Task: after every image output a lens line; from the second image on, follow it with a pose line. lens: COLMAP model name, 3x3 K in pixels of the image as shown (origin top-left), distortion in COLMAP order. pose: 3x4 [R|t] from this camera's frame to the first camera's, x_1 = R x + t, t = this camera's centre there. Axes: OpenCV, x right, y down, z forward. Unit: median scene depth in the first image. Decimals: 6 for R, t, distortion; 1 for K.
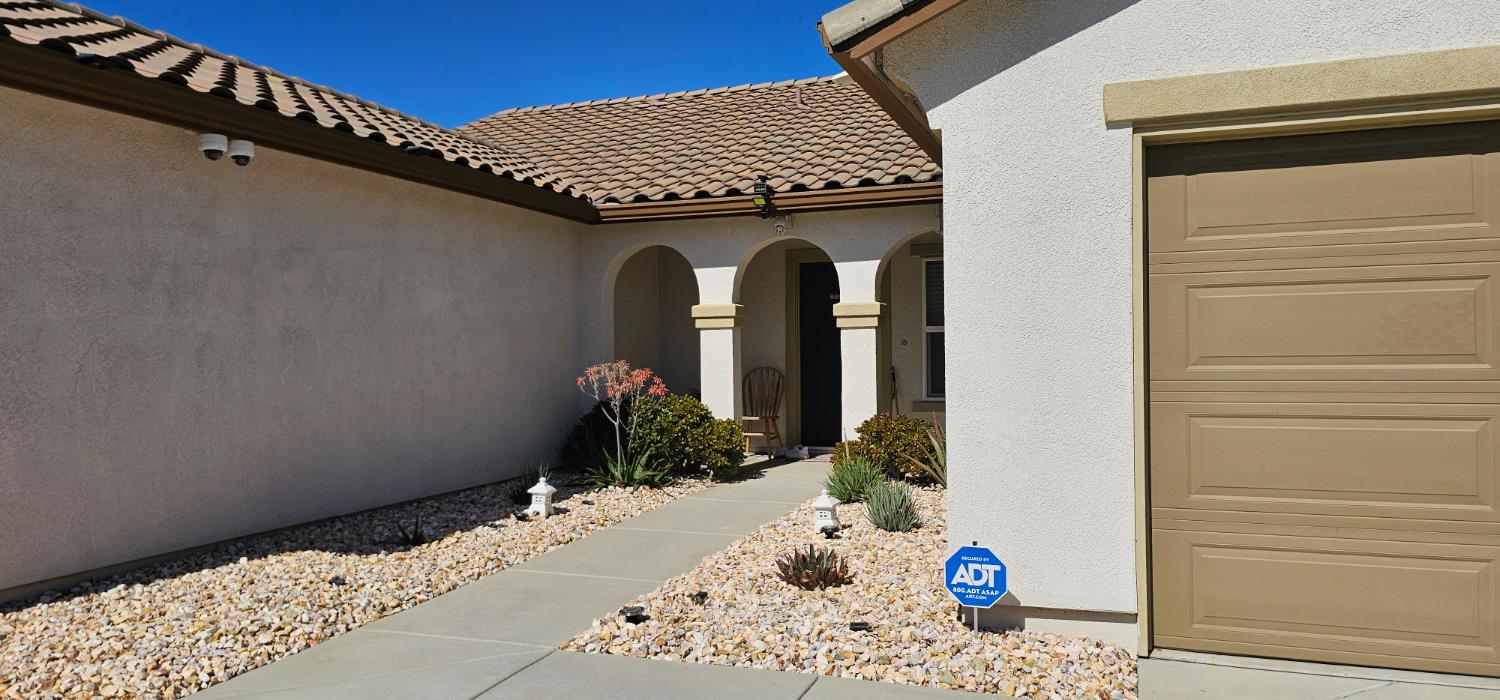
lens RADIAL K [[1010.6, 0, 746.7], [0, 1010.6, 349.4], [0, 0, 1]] dist [0.052537, -0.035634]
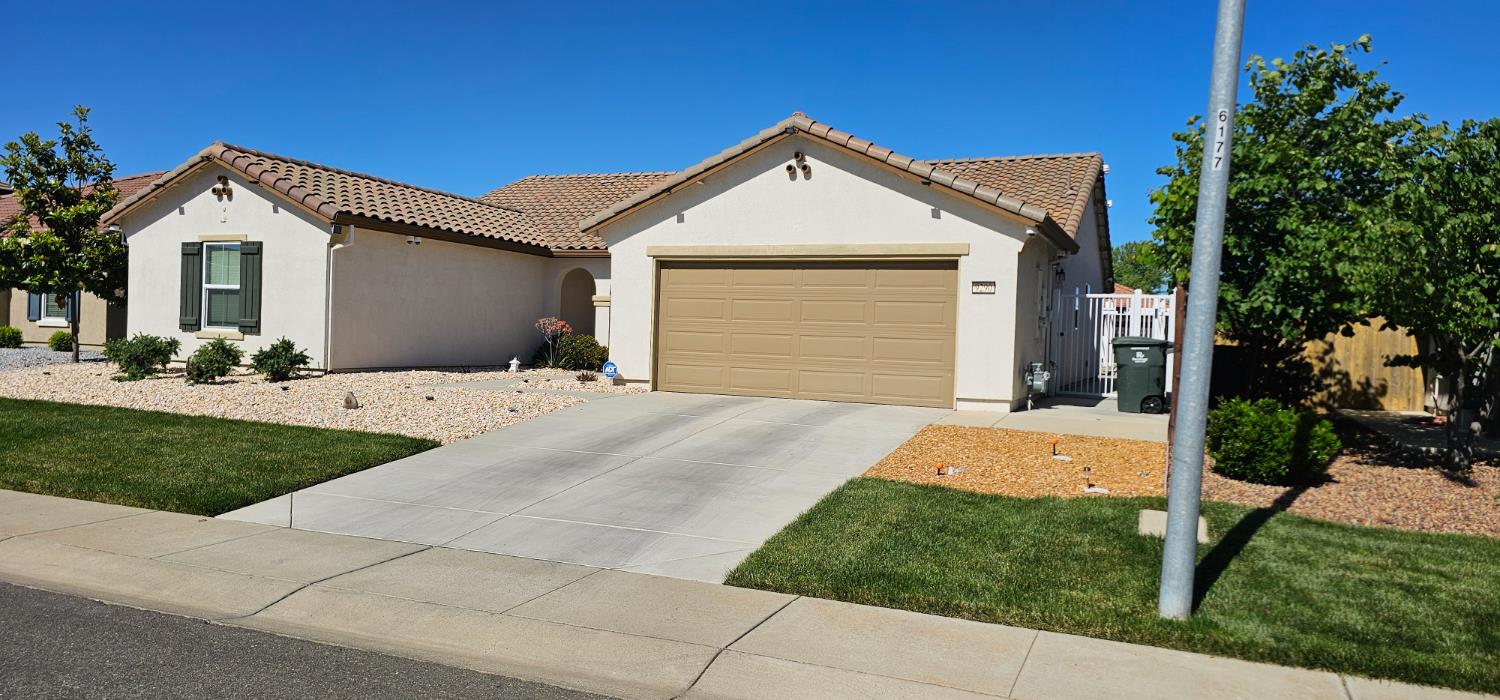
lens RADIAL K [[1010.6, 0, 748.5], [0, 1010.6, 347.9], [0, 0, 1]] dist [0.052537, -0.035634]
pose [[0.997646, 0.044852, -0.051871, 0.436722], [-0.044327, 0.998954, 0.011224, 0.034178], [0.052320, -0.008898, 0.998591, -1.301884]]
